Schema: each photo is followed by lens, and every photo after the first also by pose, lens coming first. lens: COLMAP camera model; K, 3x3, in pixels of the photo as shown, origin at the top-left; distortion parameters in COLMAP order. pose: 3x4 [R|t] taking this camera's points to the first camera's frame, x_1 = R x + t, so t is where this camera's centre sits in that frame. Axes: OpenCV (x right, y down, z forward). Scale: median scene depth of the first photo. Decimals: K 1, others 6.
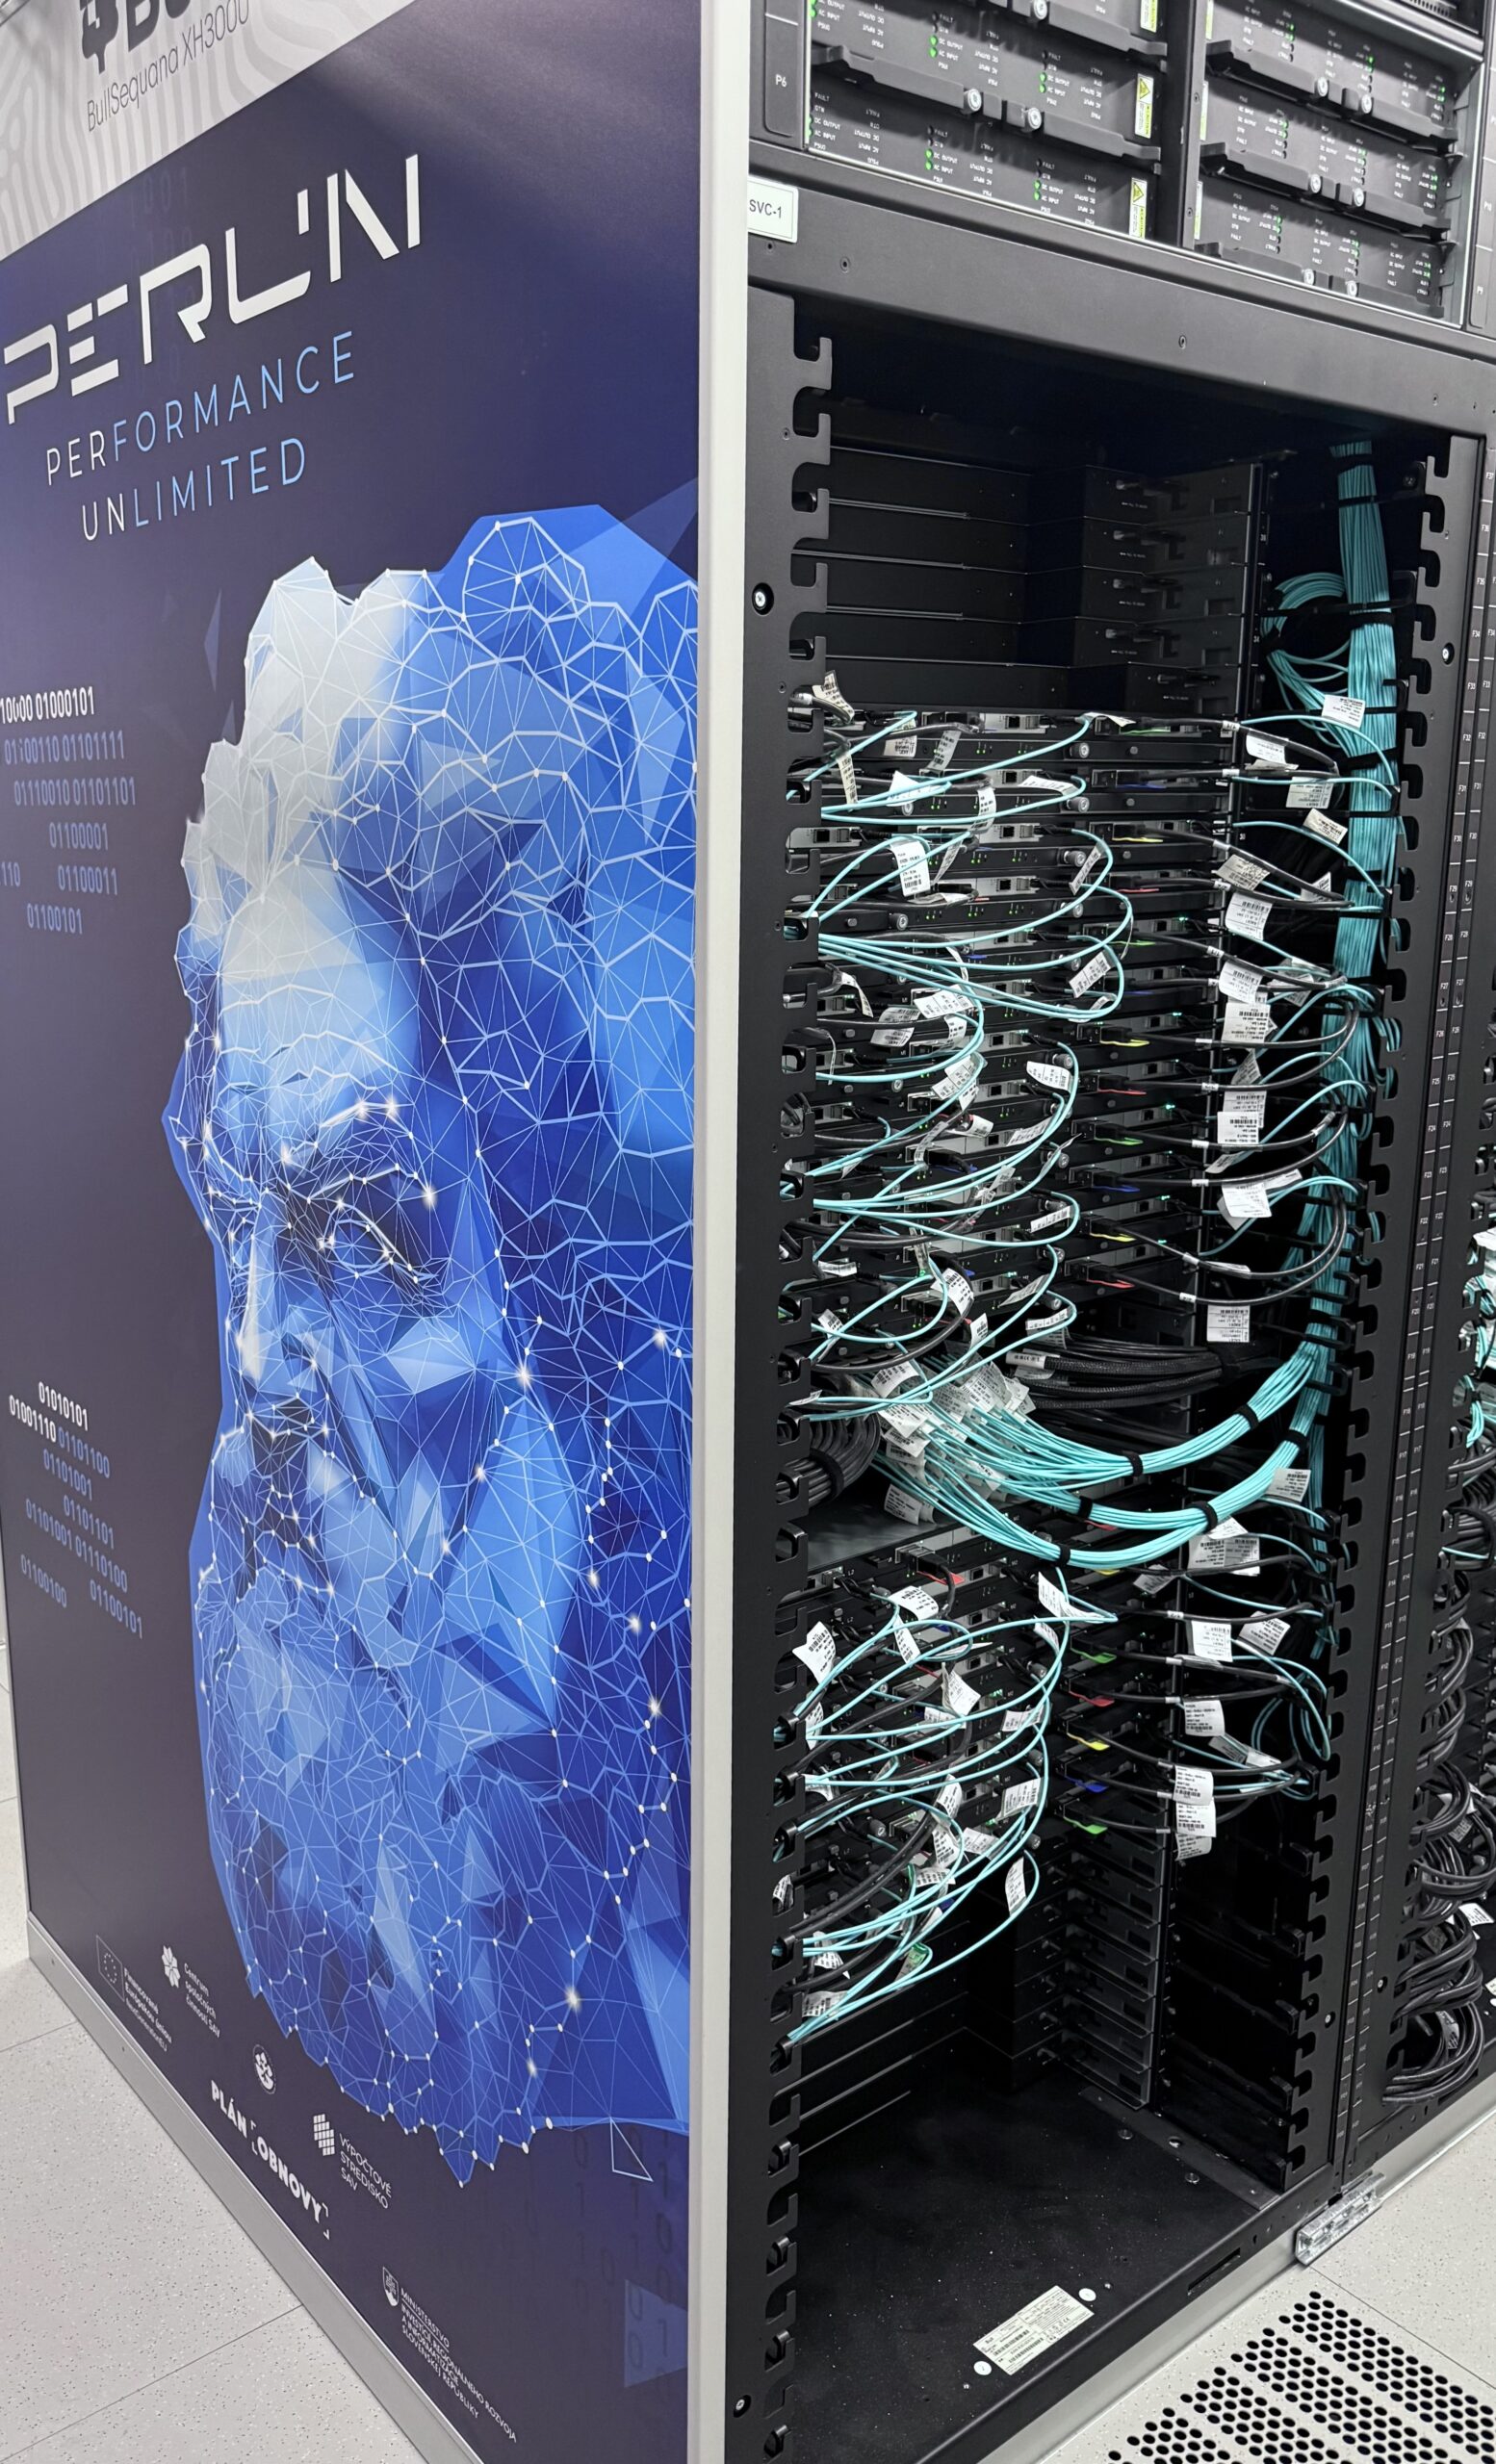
lens RADIAL K [[2026.4, 0, 584.0], [0, 2026.4, 1260.2], [0, 0, 1]] dist [0.088177, -0.170872]
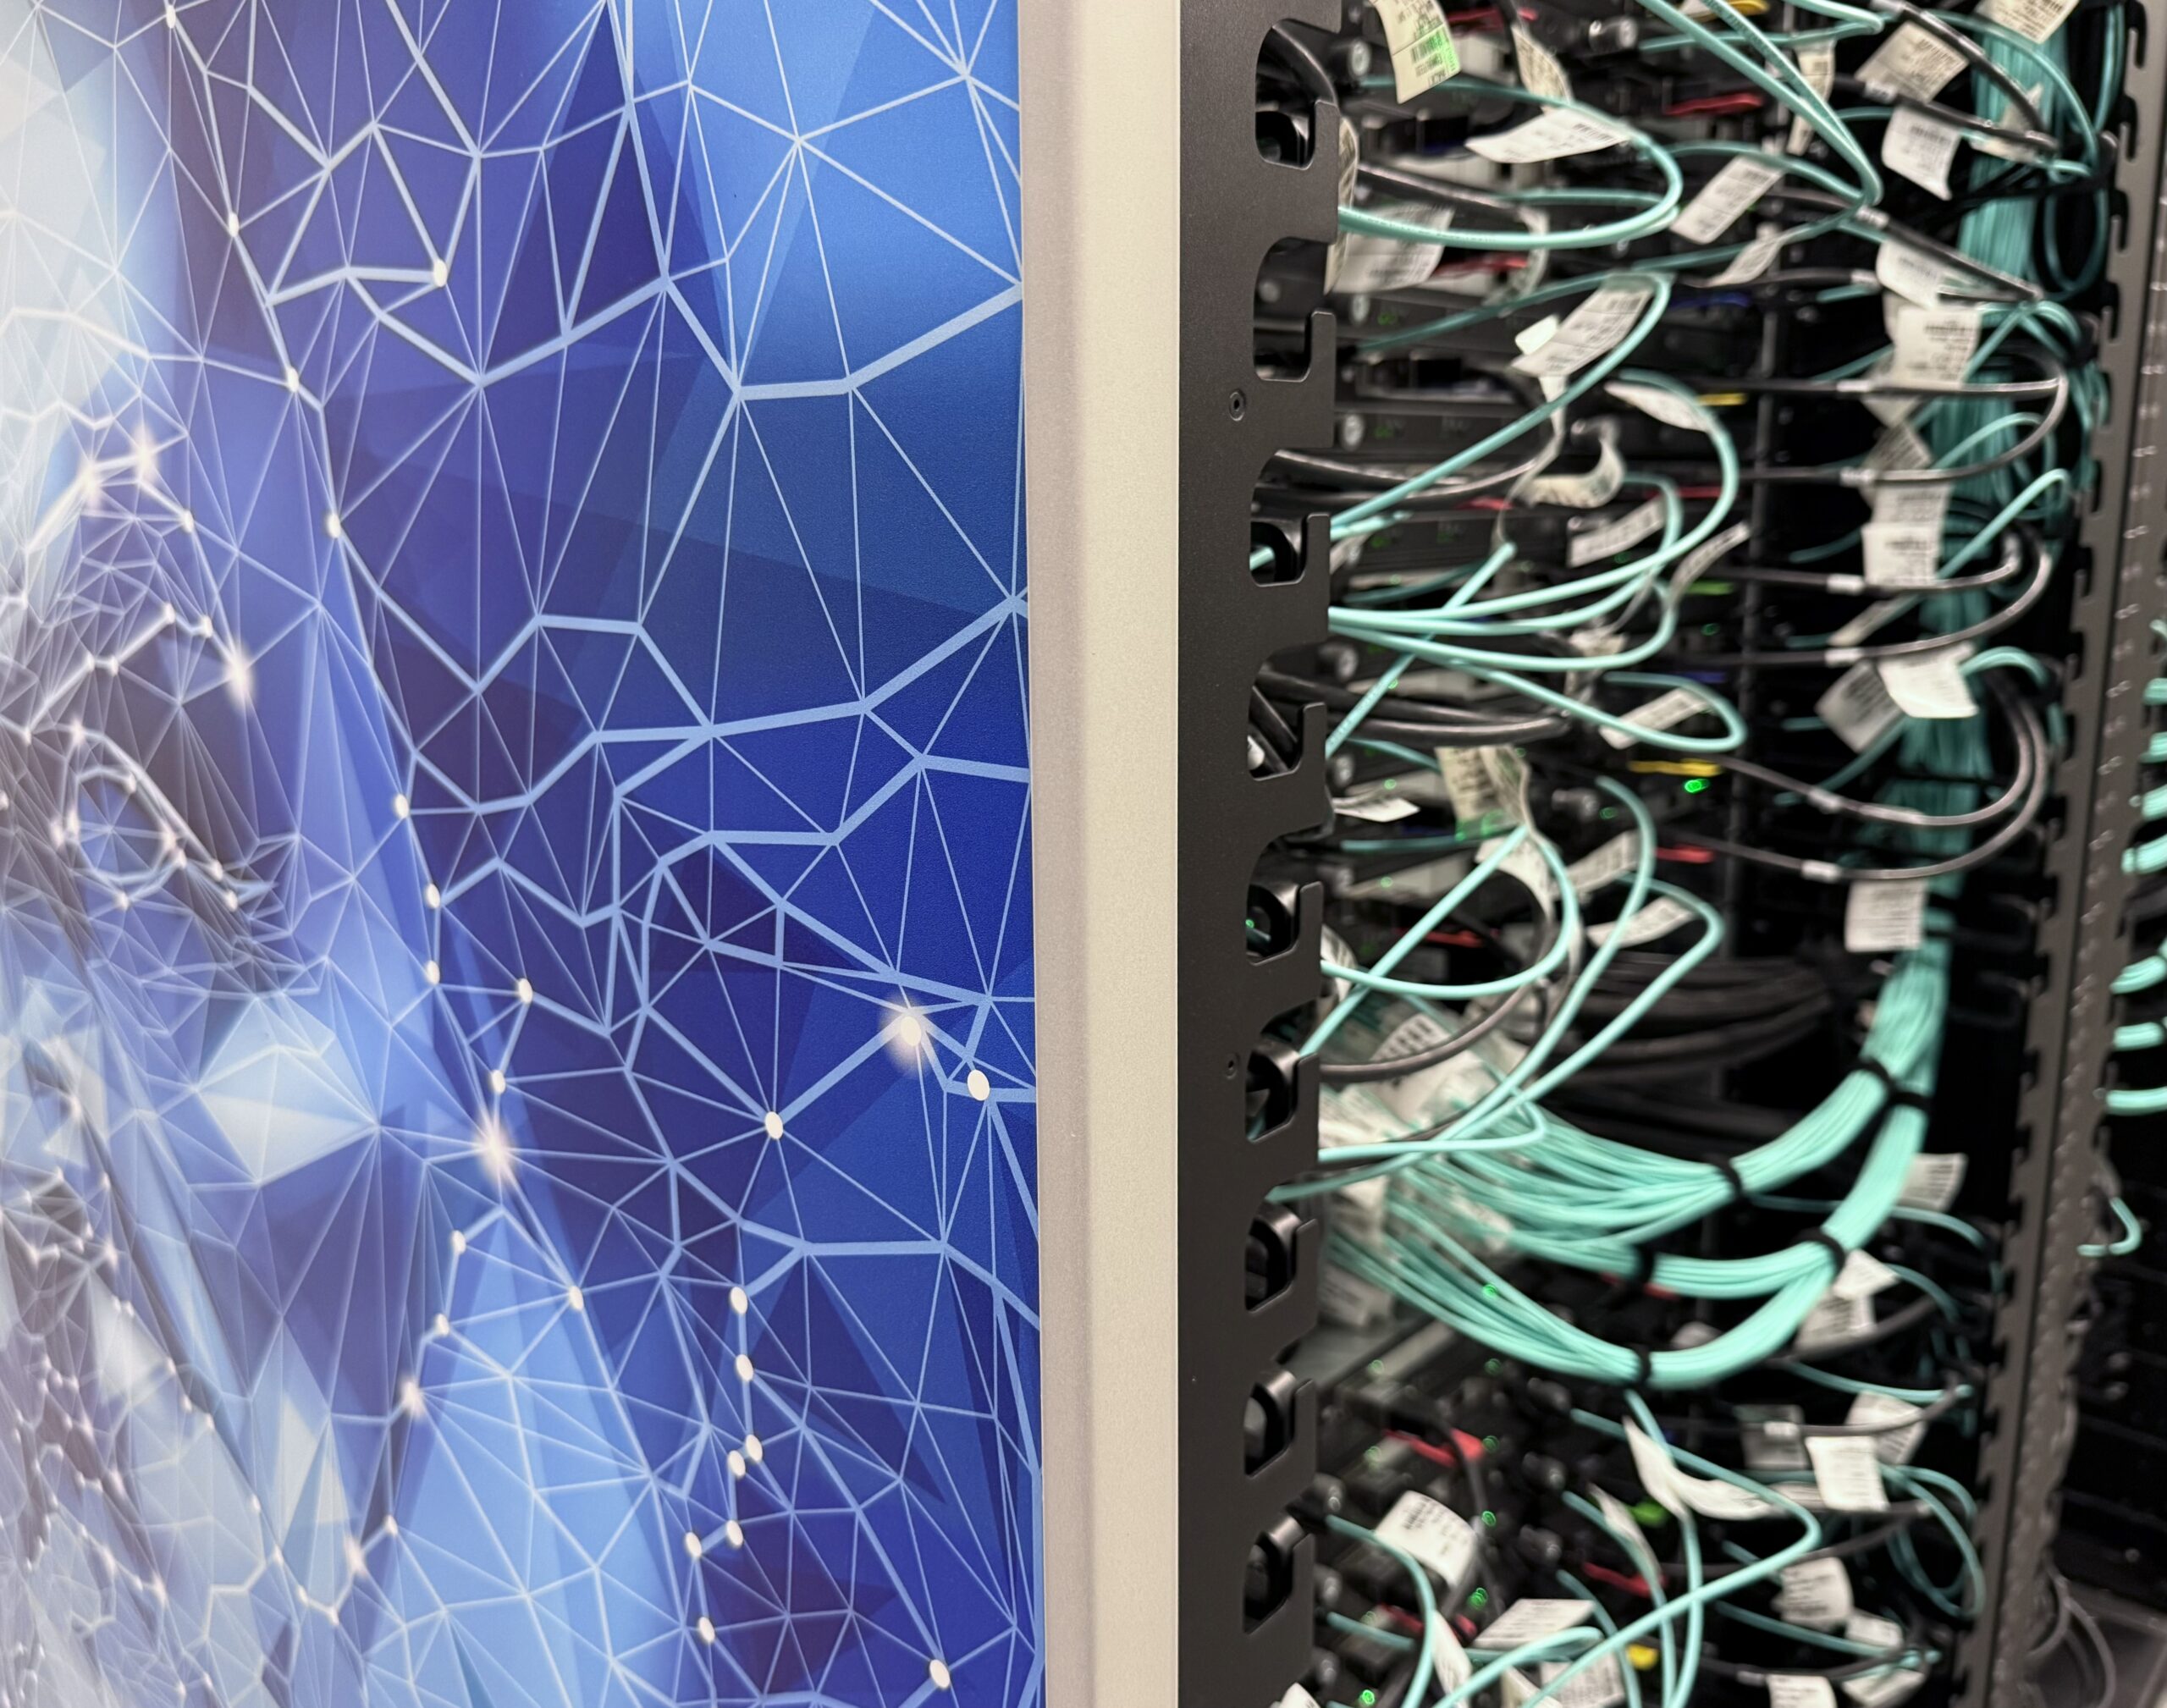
lens RADIAL K [[1823.2, 0, 1100.2], [0, 1823.2, 877.4], [0, 0, 1]] dist [-0.001496, -0.043978]
pose [[0.979057, -0.046289, 0.198253, 0.011833], [0.048844, 0.998774, -0.008014, 0.016189], [-0.197639, 0.017530, 0.980118, 0.622731]]
